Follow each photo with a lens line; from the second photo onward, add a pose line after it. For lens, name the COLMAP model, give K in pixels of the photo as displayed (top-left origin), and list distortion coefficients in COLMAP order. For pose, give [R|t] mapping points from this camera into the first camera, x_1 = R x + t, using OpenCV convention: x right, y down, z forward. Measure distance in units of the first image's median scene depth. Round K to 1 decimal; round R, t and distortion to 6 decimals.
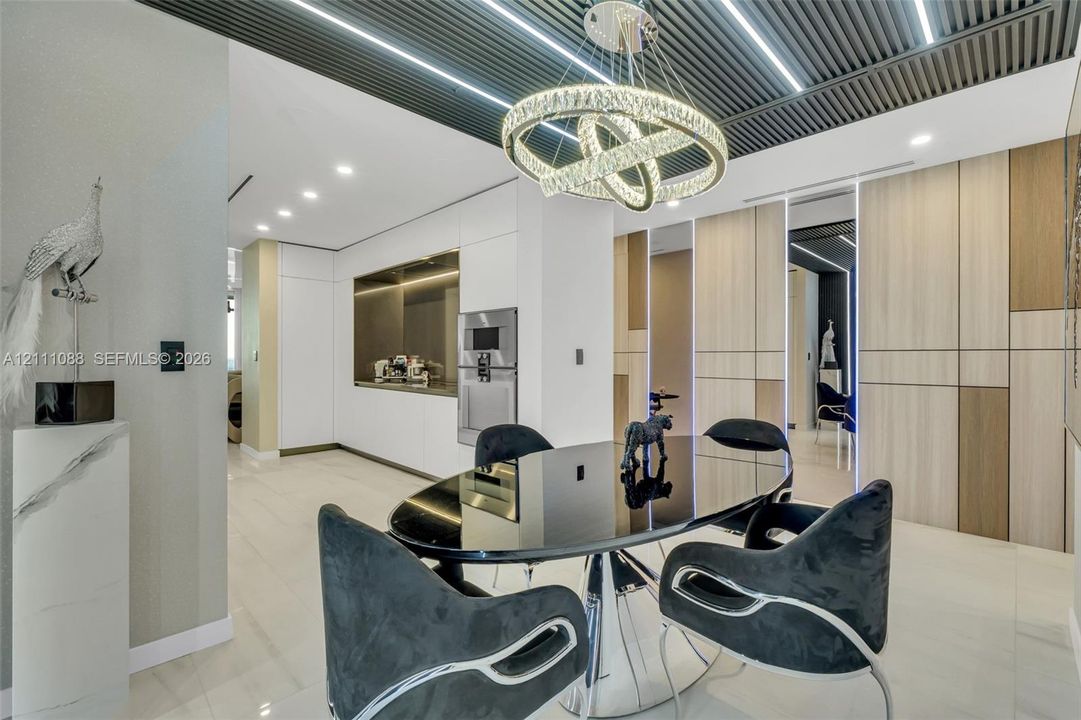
lens RADIAL K [[472.0, 0, 540.7], [0, 472.0, 358.1], [0, 0, 1]] dist [-0.007846, -0.000421]
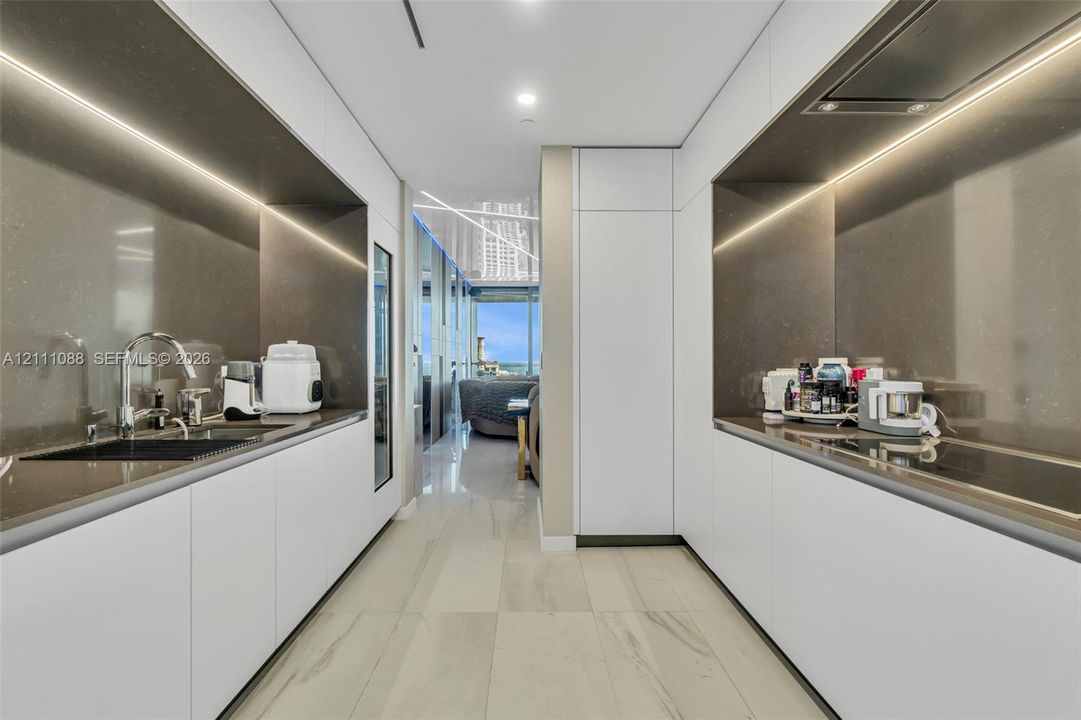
lens RADIAL K [[456.3, 0, 542.0], [0, 456.3, 361.3], [0, 0, 1]] dist [-0.010074, -0.000279]
pose [[0.729719, -0.002428, -0.683742, -0.222165], [0.002862, 0.999996, -0.000497, -0.003032], [0.683741, -0.001594, 0.729723, 0.581253]]
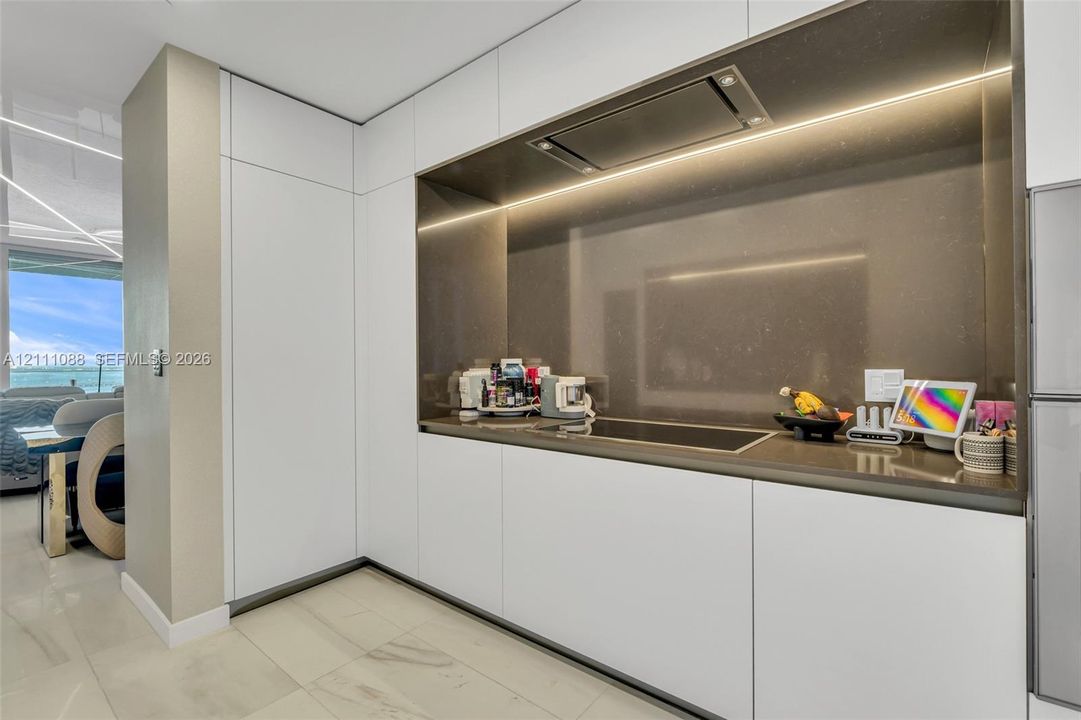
lens RADIAL K [[472.0, 0, 545.1], [0, 472.0, 360.3], [0, 0, 1]] dist [-0.007846, -0.000421]
pose [[0.990775, -0.009194, 0.135201, -0.337836], [0.009232, 0.999957, 0.000346, -0.003645], [-0.135199, 0.000905, 0.990818, 0.565216]]
